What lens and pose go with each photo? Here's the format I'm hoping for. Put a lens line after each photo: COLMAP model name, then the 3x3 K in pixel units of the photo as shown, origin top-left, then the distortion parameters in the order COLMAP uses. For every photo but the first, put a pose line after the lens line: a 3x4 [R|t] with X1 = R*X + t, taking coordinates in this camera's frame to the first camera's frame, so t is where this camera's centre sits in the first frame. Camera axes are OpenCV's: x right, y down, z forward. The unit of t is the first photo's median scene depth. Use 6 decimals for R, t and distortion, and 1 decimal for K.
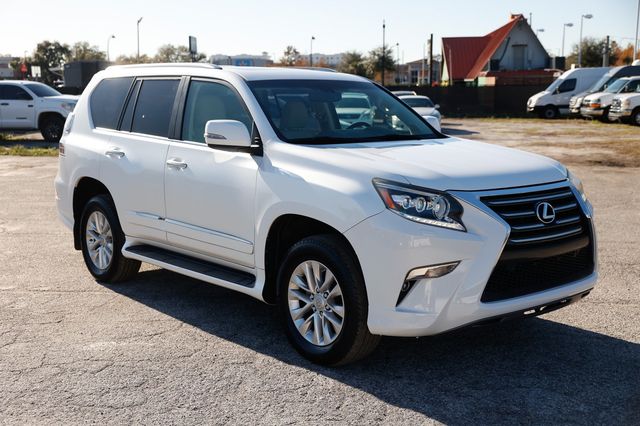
lens RADIAL K [[785.9, 0, 320.0], [0, 785.9, 213.0], [0, 0, 1]] dist [0.063764, -0.013966]
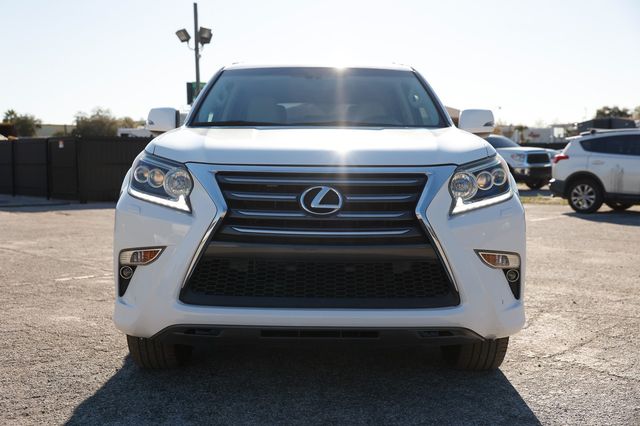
lens RADIAL K [[757.1, 0, 320.0], [0, 757.1, 213.0], [0, 0, 1]] dist [0.076304, -0.015137]
pose [[0.754147, 0.042873, -0.655304, 0.520016], [-0.096203, 0.994314, -0.045662, 0.030467], [0.649620, 0.097478, 0.753984, 0.338392]]
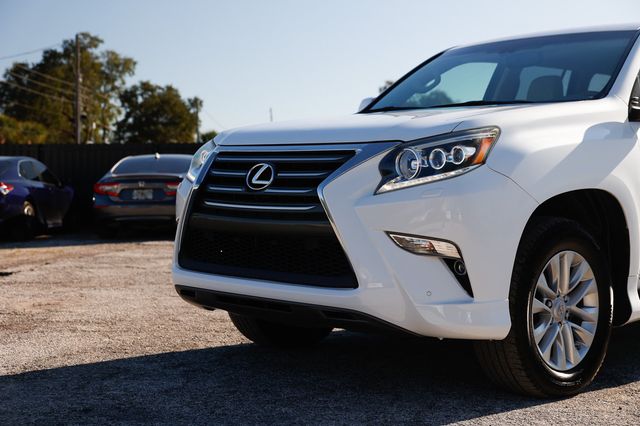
lens RADIAL K [[1054.3, 0, 320.0], [0, 1054.3, 213.0], [0, 0, 1]] dist [-0.006320, -0.009374]
pose [[0.030050, 0.056531, -0.997949, 0.918481], [-0.137534, 0.989137, 0.051891, -0.018219], [0.990041, 0.135693, 0.037498, 0.721839]]
